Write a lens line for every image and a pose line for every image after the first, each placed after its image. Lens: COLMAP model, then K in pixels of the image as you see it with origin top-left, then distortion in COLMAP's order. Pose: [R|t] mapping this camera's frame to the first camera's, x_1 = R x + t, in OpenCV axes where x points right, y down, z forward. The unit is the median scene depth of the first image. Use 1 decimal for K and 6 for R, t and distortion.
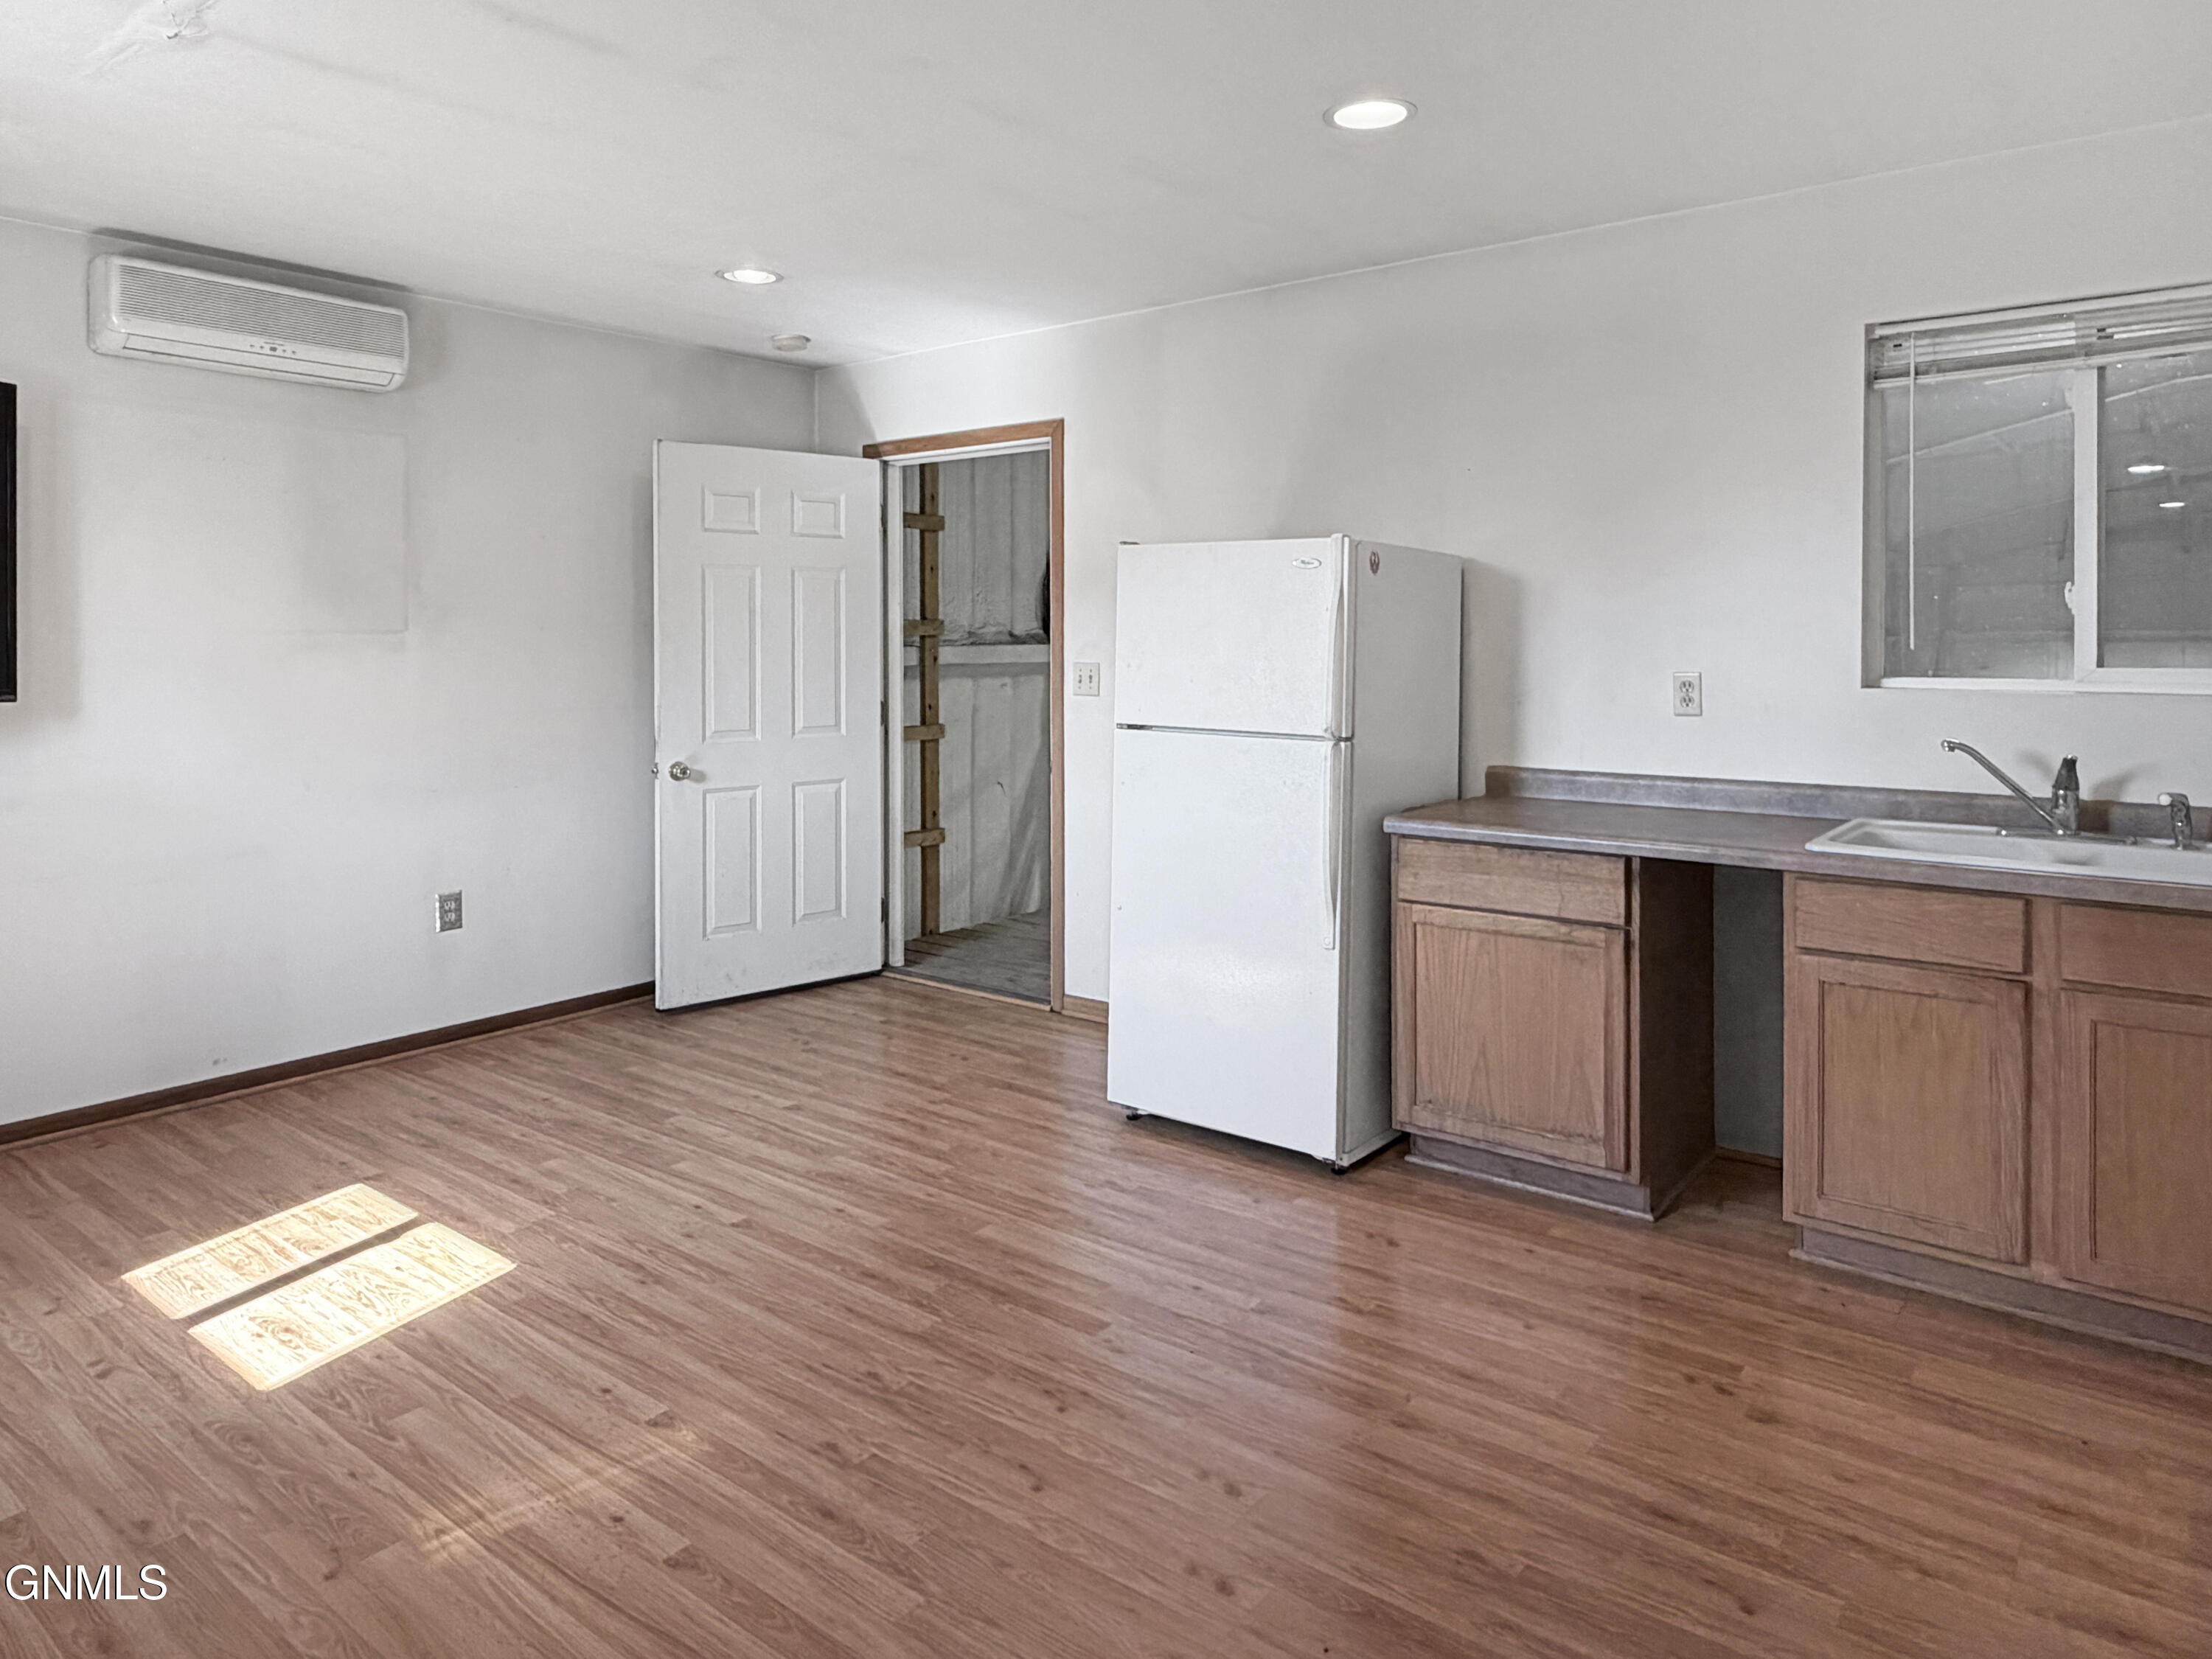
lens RADIAL K [[1385.3, 0, 1025.6], [0, 1385.3, 840.7], [0, 0, 1]] dist [0.001457, 0.001565]
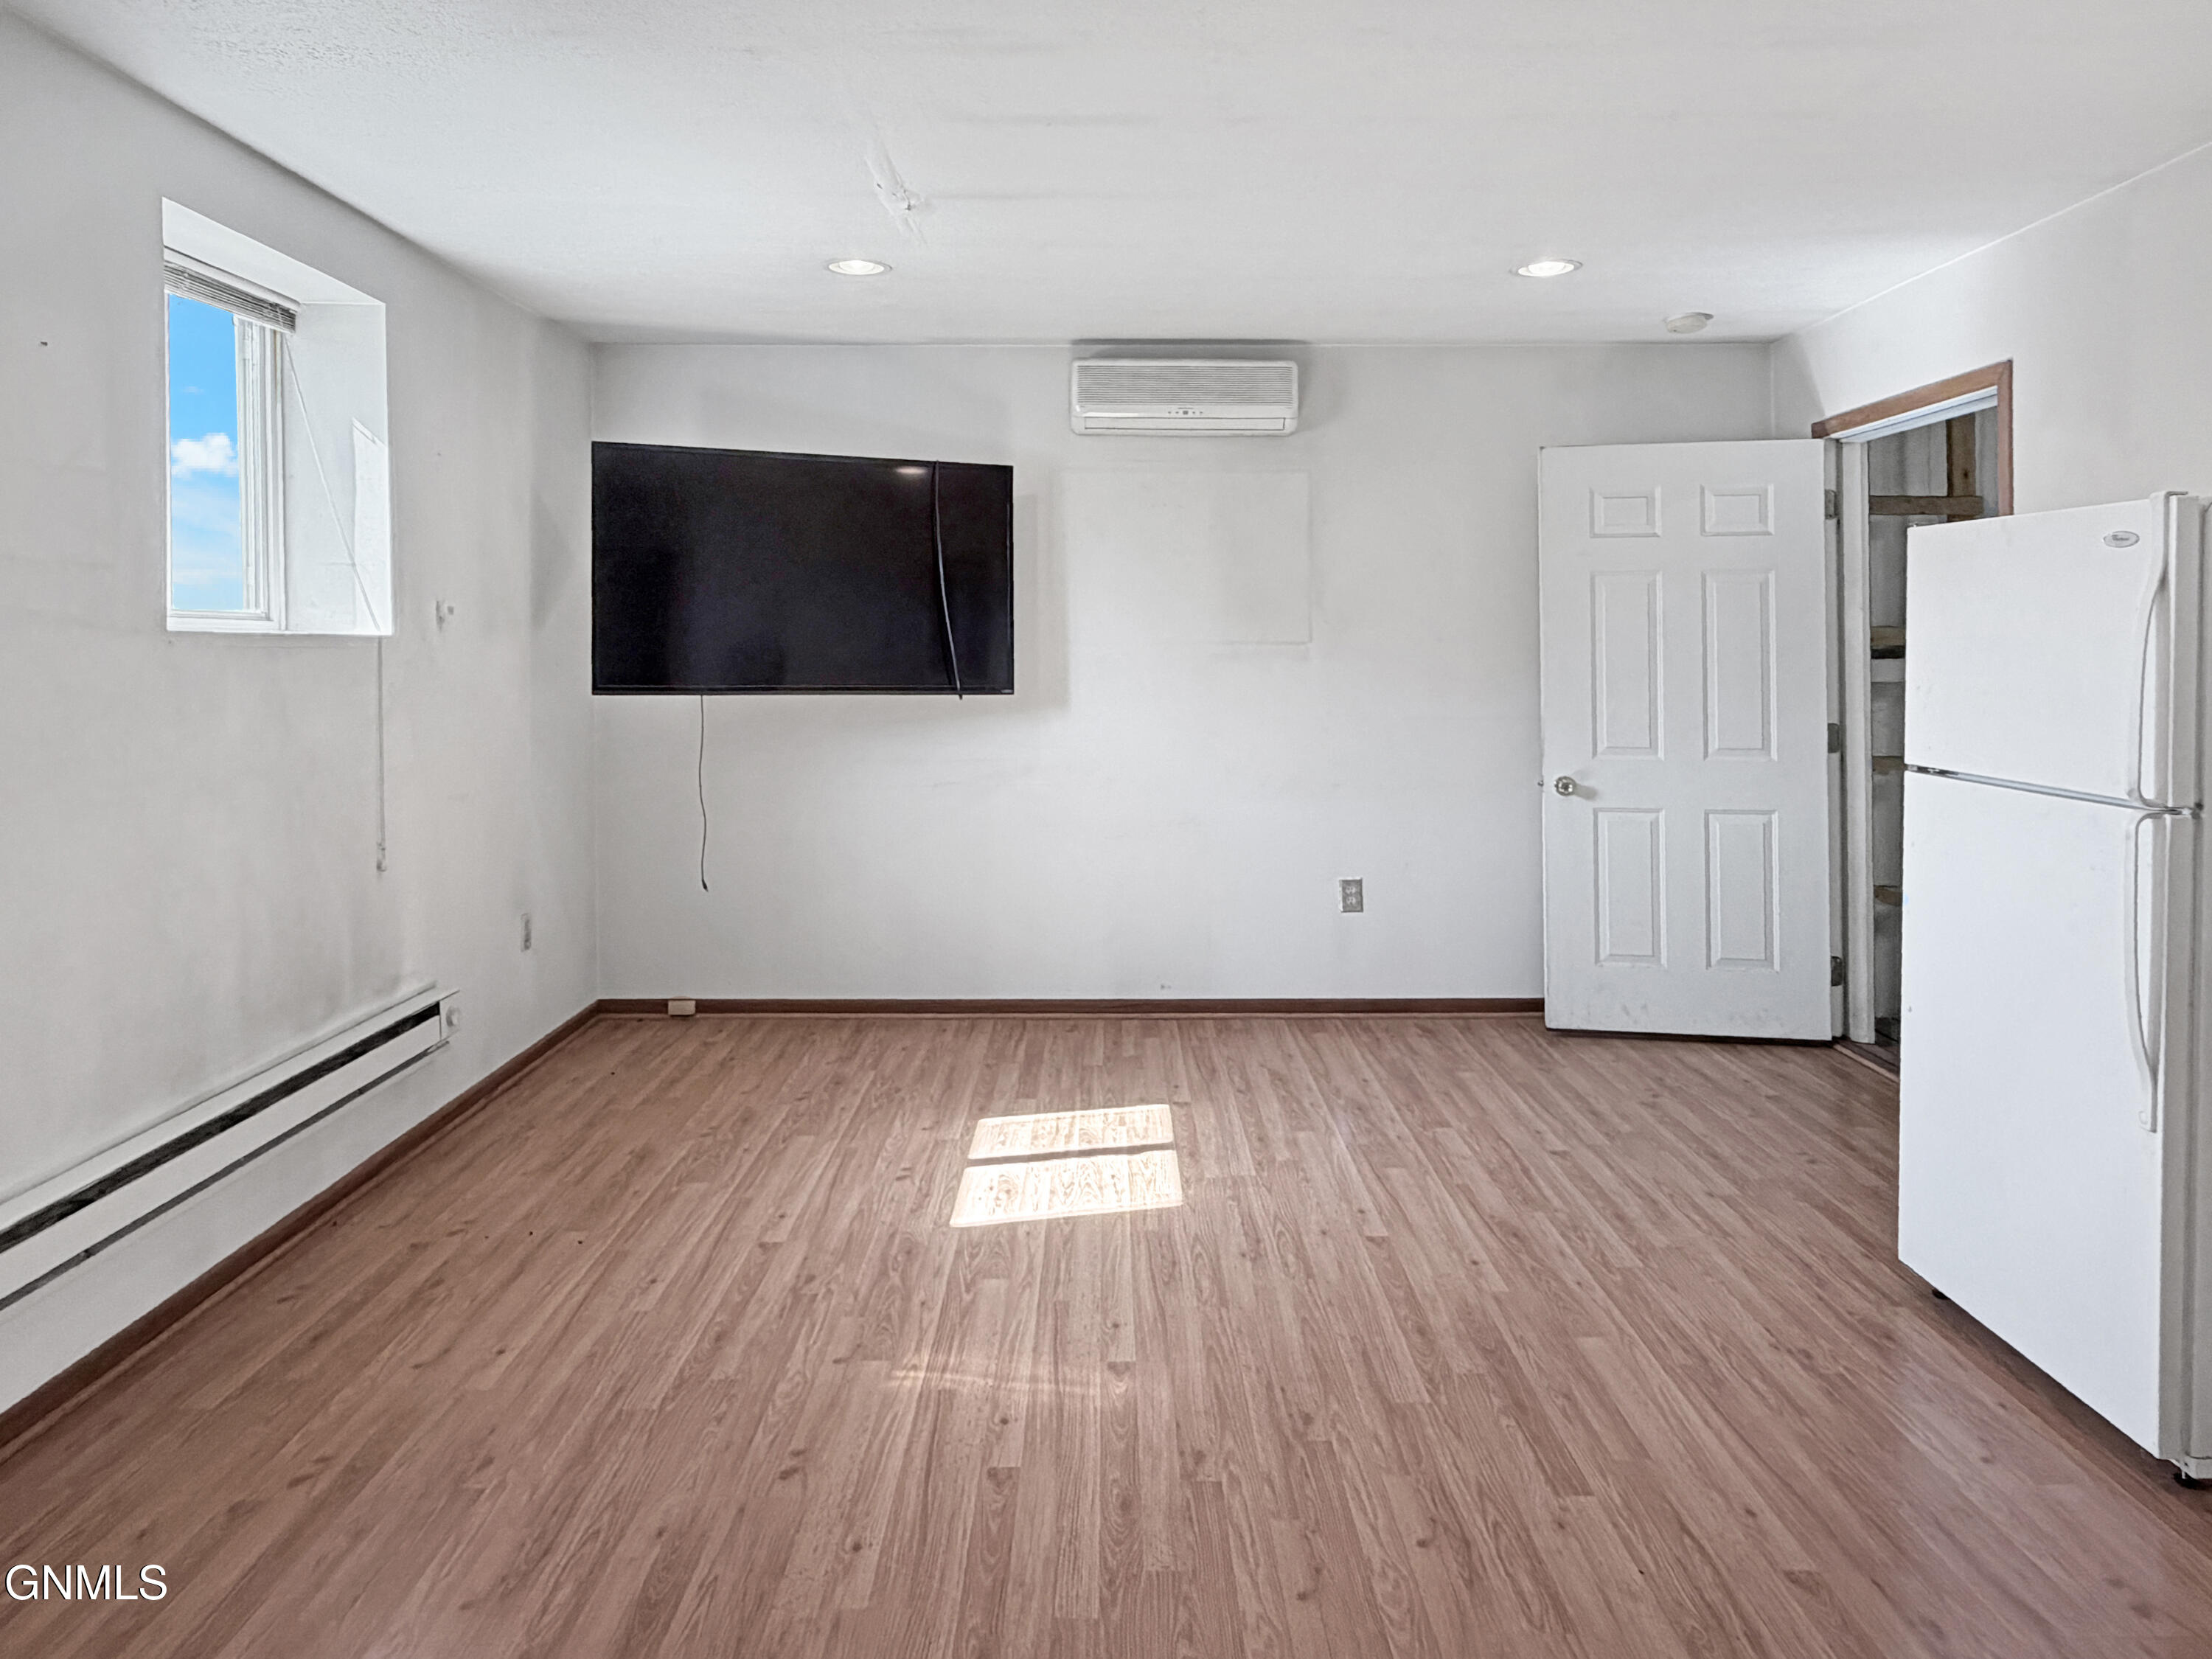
lens RADIAL K [[1339.7, 0, 1106.0], [0, 1339.7, 829.5], [0, 0, 1]] dist [0.002346, 0.001326]
pose [[0.646644, 0.104177, -0.755644, 0.403553], [-0.111065, 0.992932, 0.041847, -0.037328], [0.754663, 0.056865, 0.653644, 0.232094]]
